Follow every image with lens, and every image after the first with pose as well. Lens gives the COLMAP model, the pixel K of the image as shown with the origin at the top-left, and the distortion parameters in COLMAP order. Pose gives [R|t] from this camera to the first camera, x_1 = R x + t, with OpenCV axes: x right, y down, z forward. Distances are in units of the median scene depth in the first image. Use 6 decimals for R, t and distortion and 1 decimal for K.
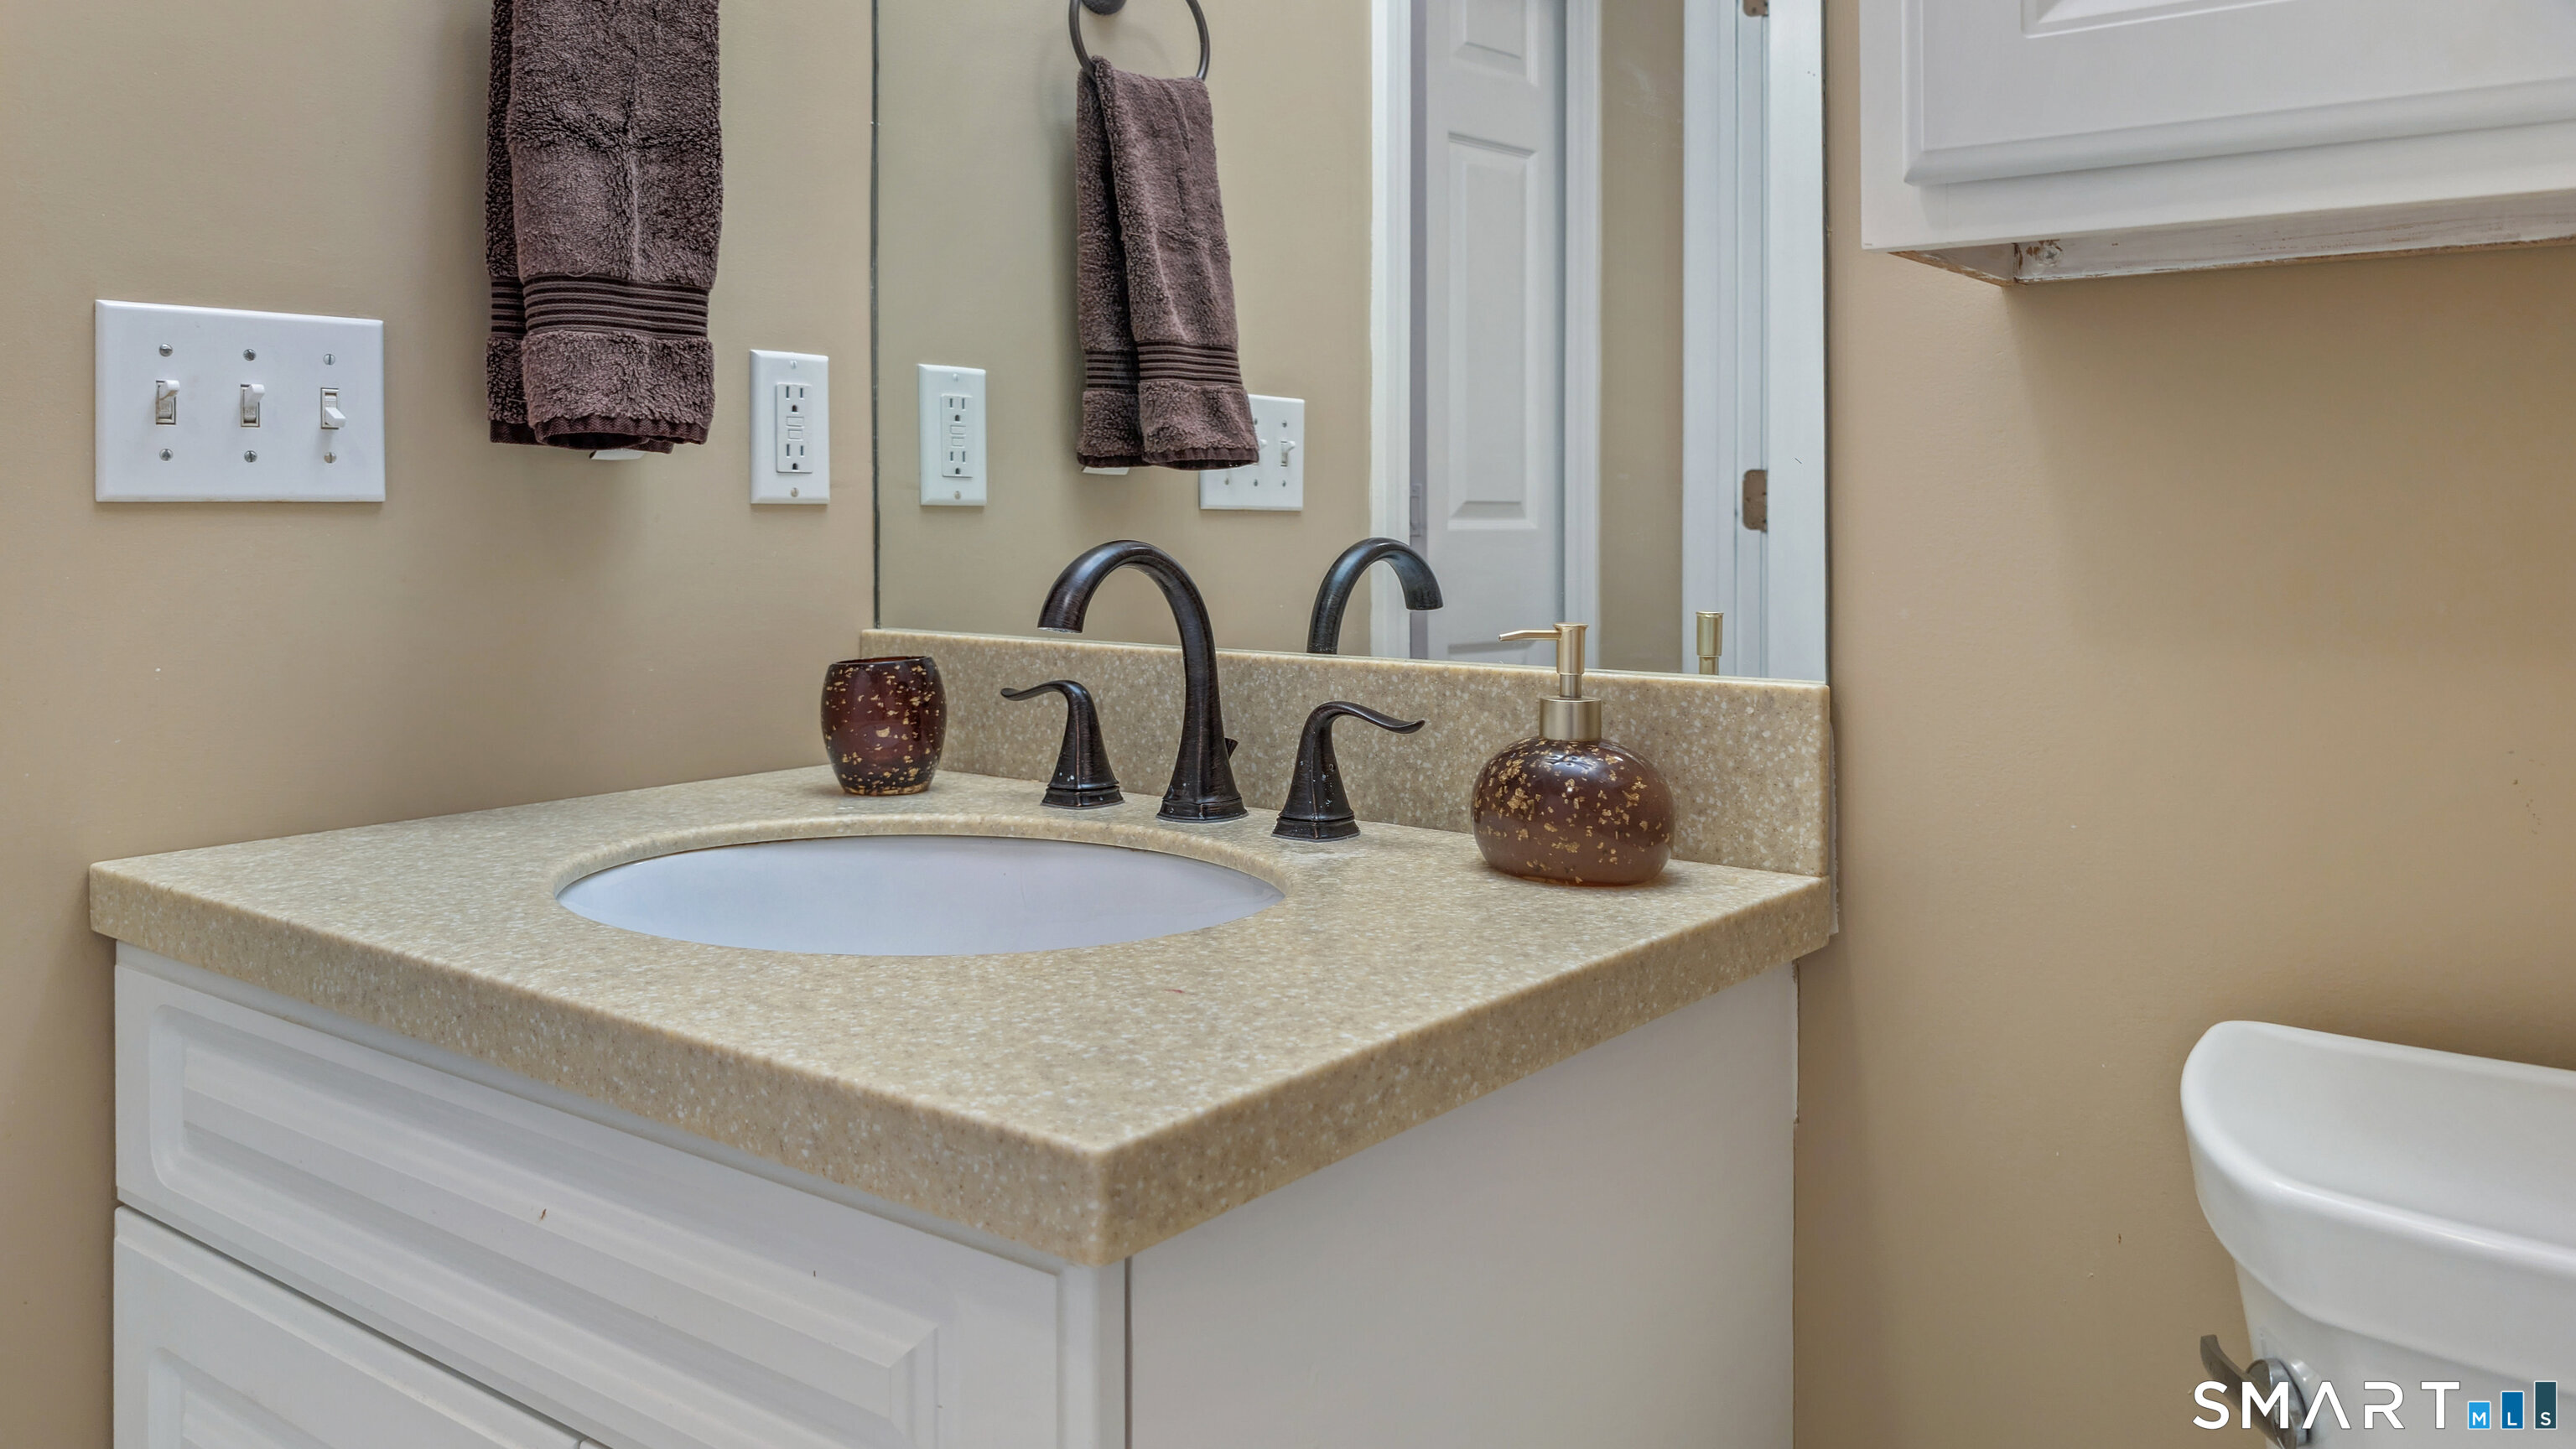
lens RADIAL K [[1979.3, 0, 1239.4], [0, 1979.3, 525.5], [0, 0, 1]] dist [0.027470, 0.000162]
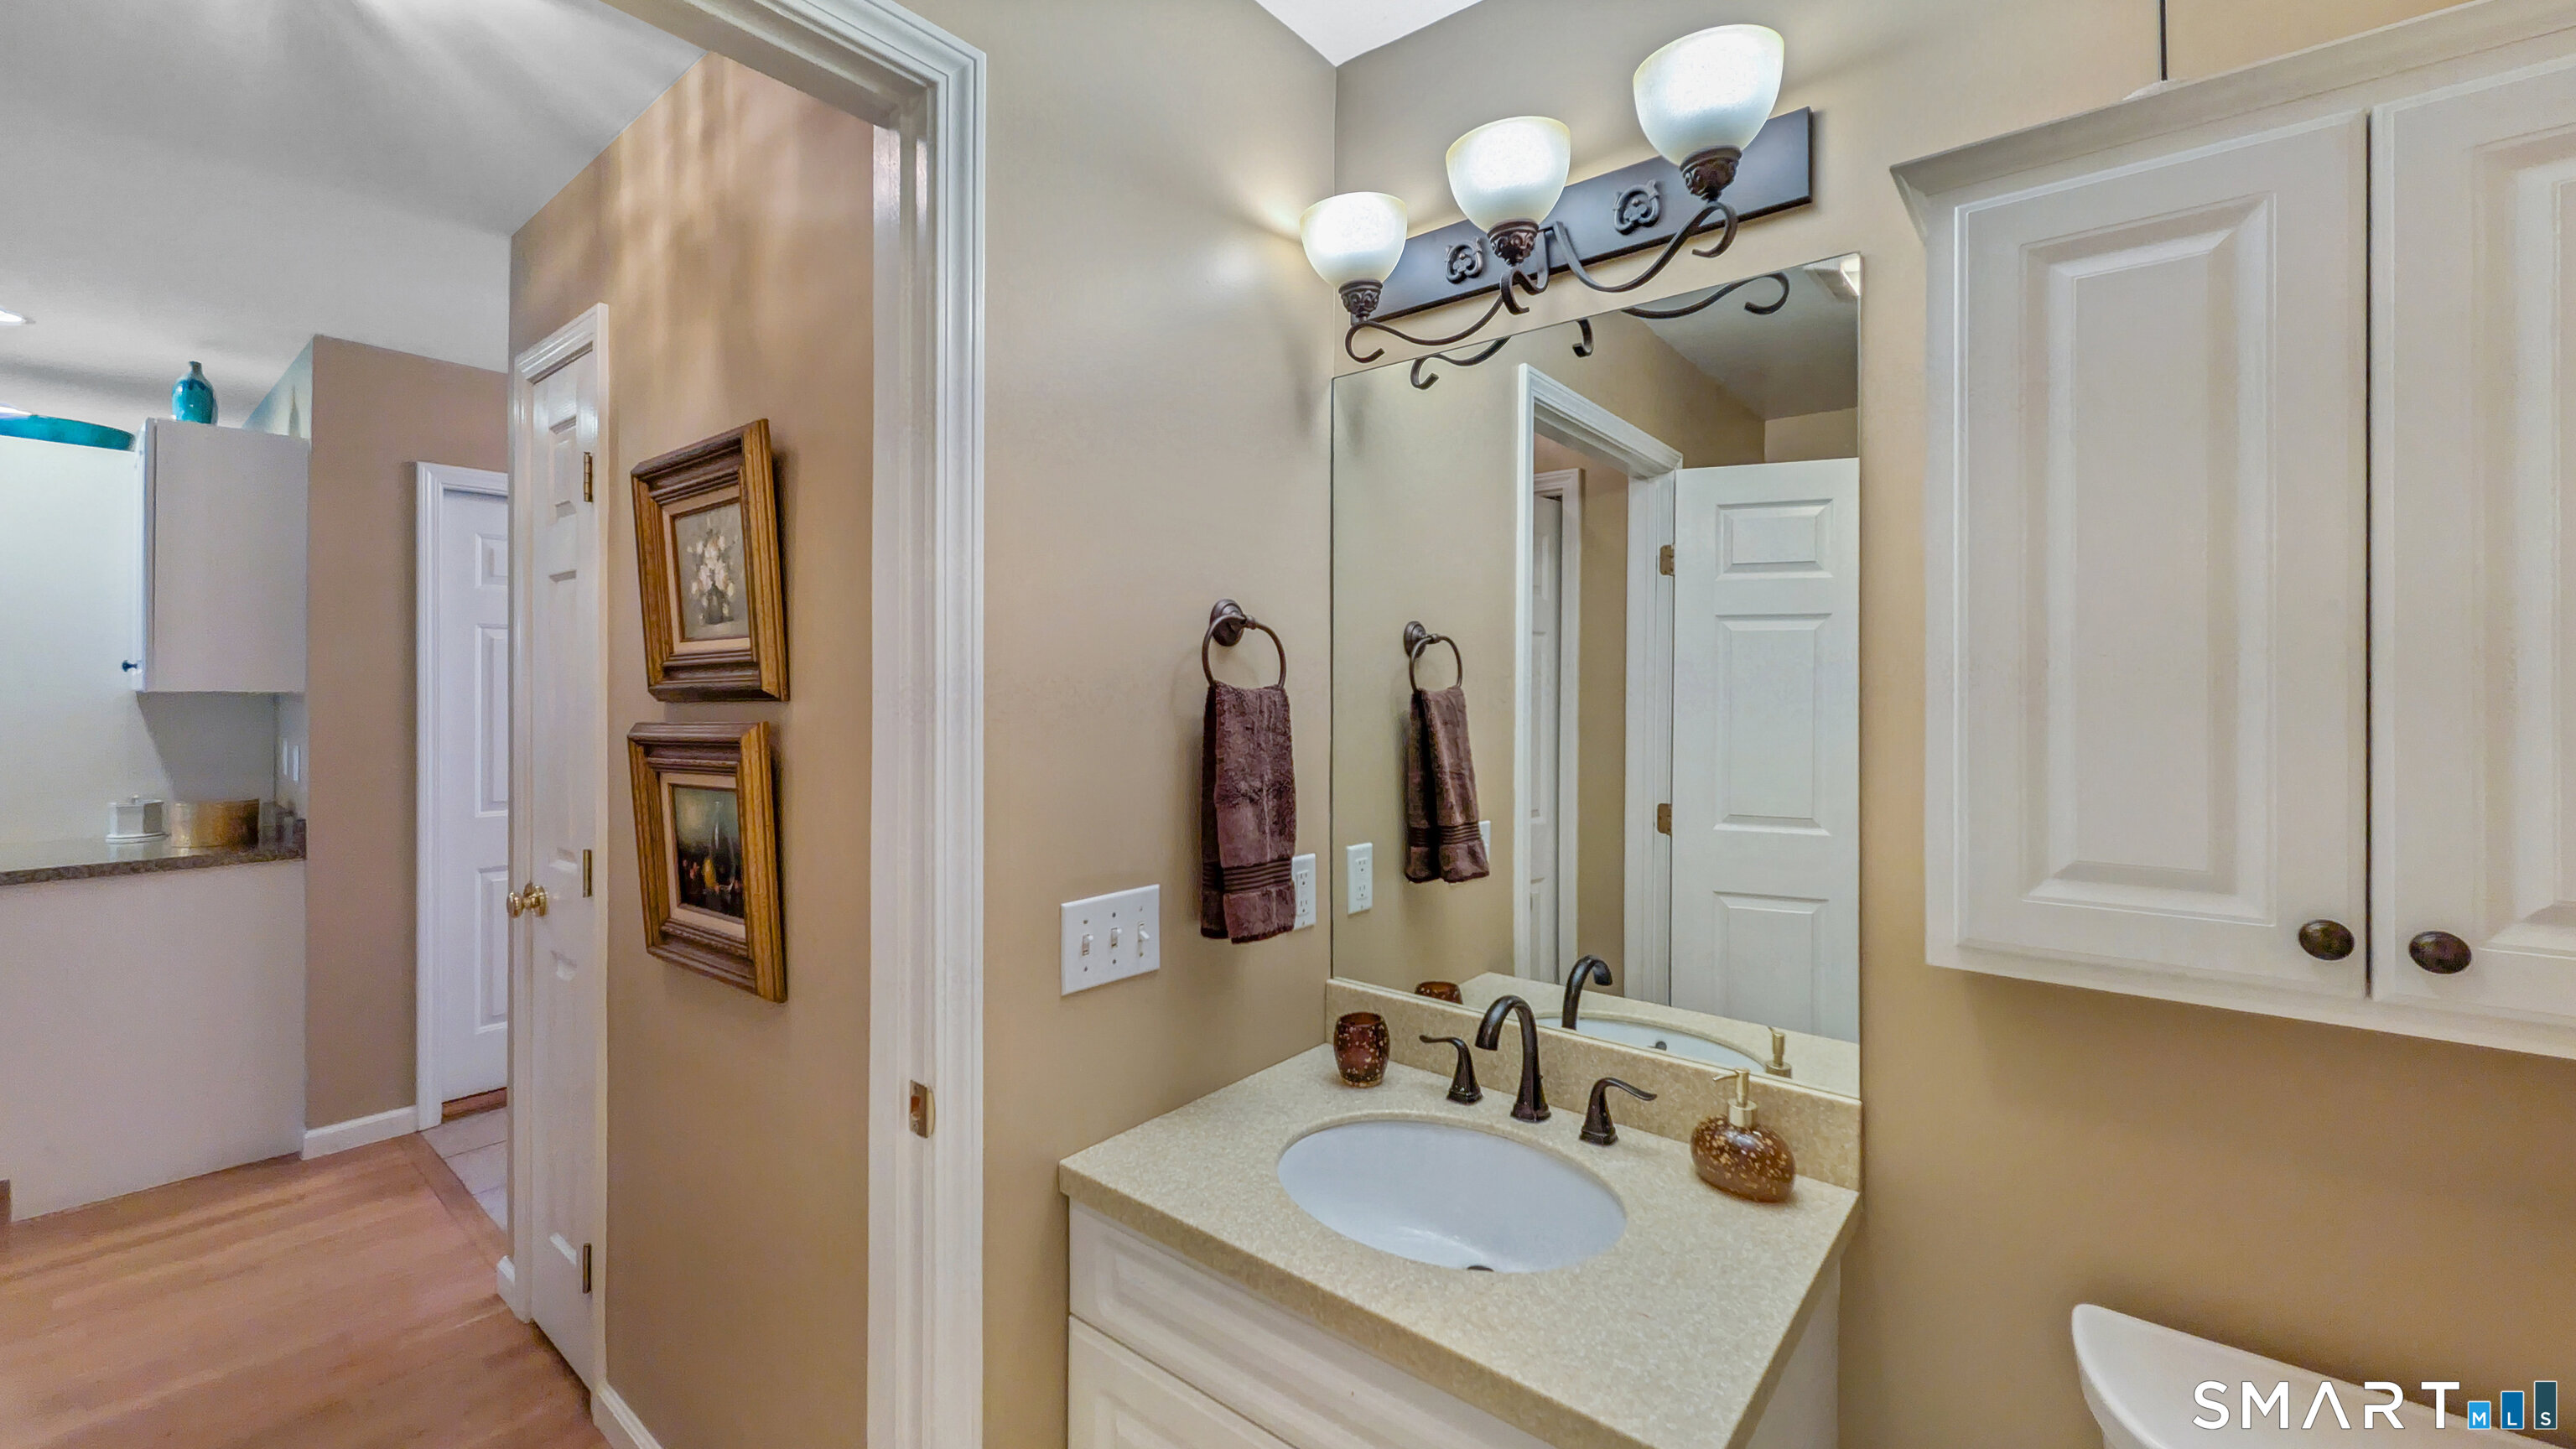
lens RADIAL K [[1036.9, 0, 1288.4], [0, 1036.9, 702.0], [0, 0, 1]] dist [0.000562, 0.000104]
pose [[0.999957, 0.008241, -0.004234, -0.280167], [-0.008262, 0.999954, -0.004905, -0.292413], [0.004193, 0.004940, 0.999979, -0.129044]]
